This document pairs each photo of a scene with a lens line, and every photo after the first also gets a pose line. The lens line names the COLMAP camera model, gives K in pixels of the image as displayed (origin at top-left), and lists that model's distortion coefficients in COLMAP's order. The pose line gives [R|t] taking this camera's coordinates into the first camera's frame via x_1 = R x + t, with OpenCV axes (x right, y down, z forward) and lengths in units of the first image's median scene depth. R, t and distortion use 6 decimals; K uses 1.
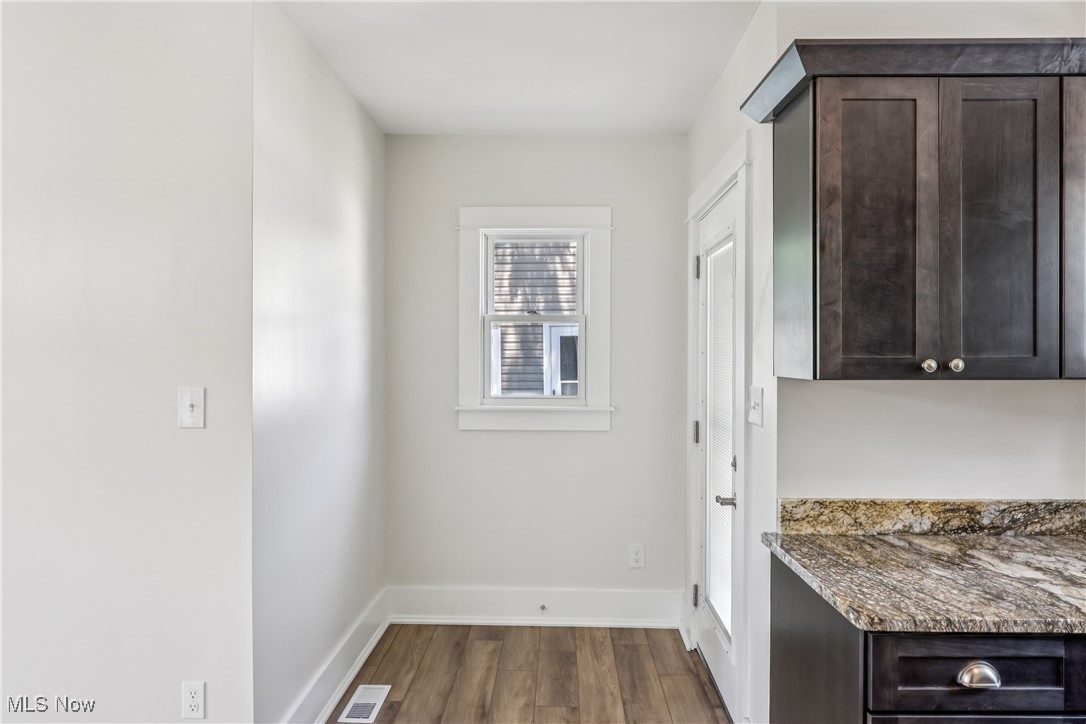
lens RADIAL K [[680.3, 0, 544.6], [0, 680.3, 360.1], [0, 0, 1]] dist [0.002229, 0.002389]
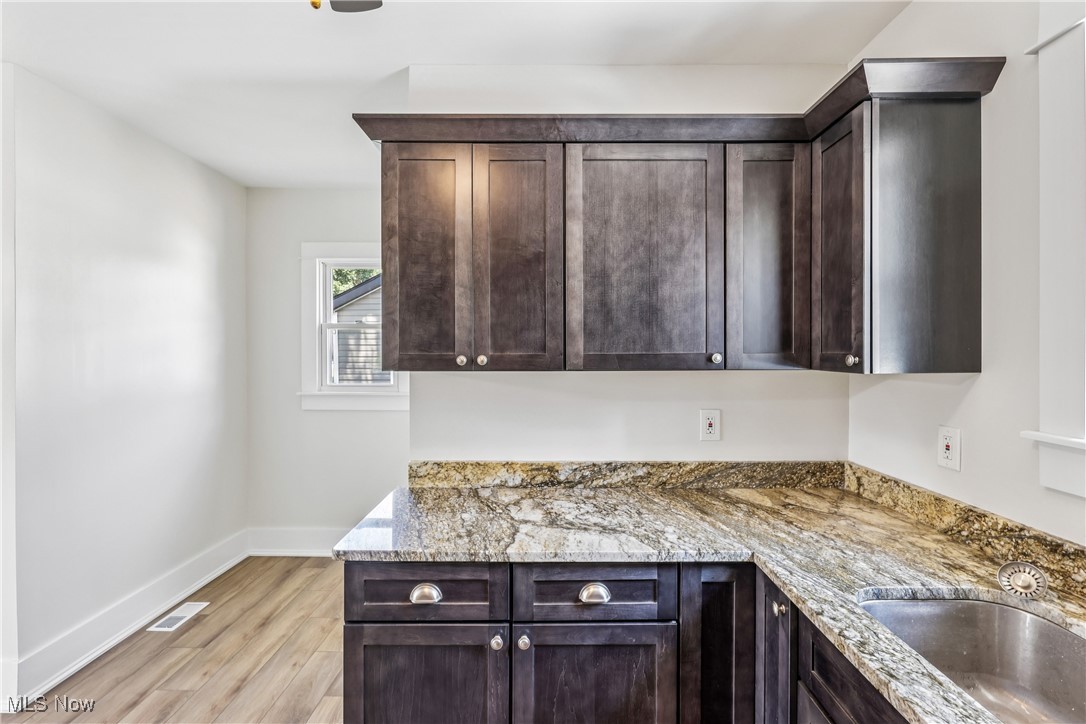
lens RADIAL K [[508.9, 0, 543.7], [0, 508.9, 357.0], [0, 0, 1]] dist [0.003678, -0.000011]
pose [[0.999993, -0.000372, 0.003637, 0.712479], [0.000377, 0.999999, -0.001590, 0.003158], [-0.003636, 0.001591, 0.999992, 0.007195]]
